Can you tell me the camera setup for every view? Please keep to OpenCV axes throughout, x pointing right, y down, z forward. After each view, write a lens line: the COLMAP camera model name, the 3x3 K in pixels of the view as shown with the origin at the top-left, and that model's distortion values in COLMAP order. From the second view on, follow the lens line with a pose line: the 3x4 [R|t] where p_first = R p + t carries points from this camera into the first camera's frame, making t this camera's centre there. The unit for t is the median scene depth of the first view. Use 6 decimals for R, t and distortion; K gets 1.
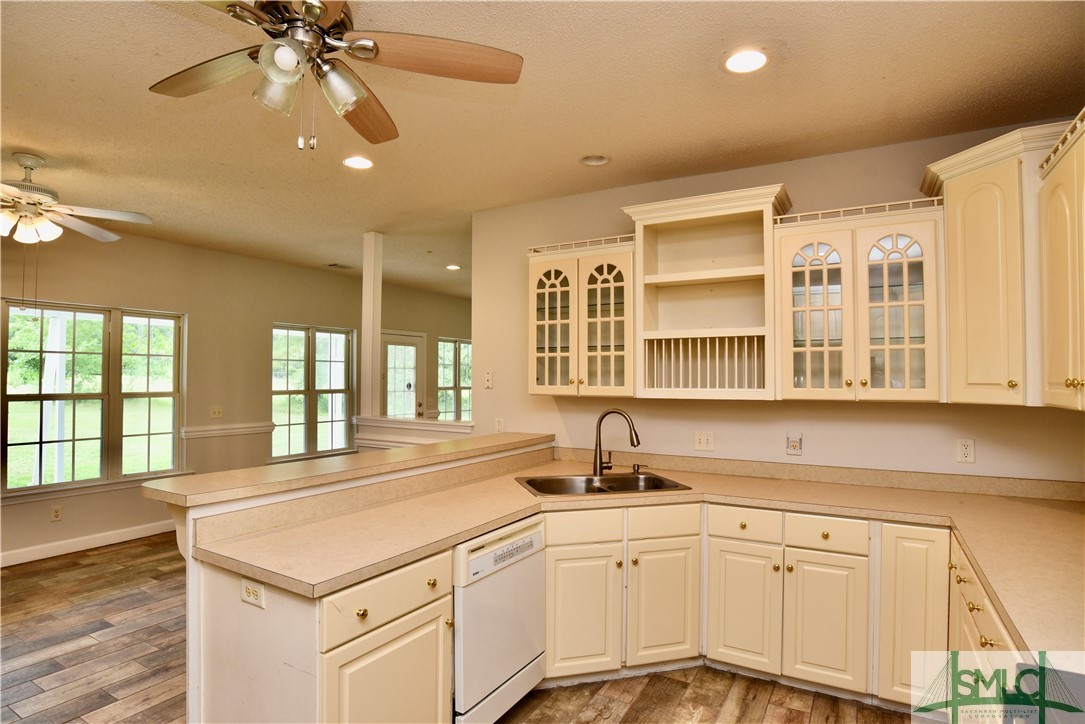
lens RADIAL K [[566.9, 0, 569.7], [0, 566.9, 377.4], [0, 0, 1]] dist [-0.049900, 0.009271]
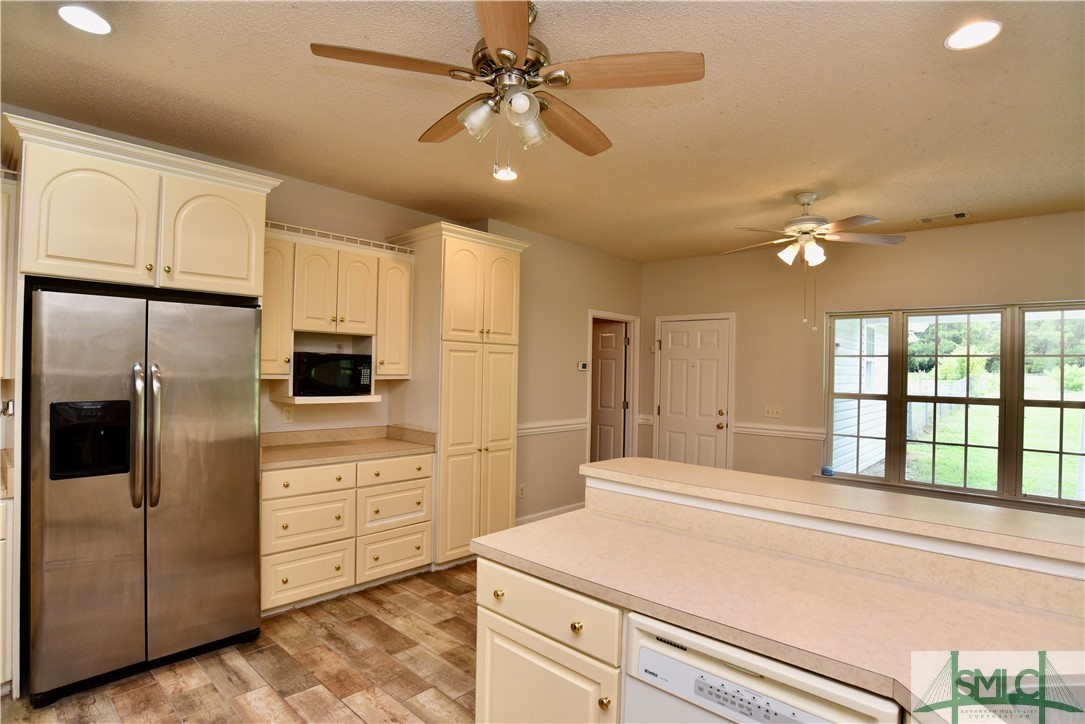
lens RADIAL K [[566.9, 0, 538.8], [0, 566.9, 361.3], [0, 0, 1]] dist [-0.049900, 0.009271]
pose [[-0.239752, -0.024716, -0.970519, 0.304313], [-0.023371, 0.999533, -0.019681, 0.002672], [0.970553, 0.017963, -0.240218, 0.626011]]
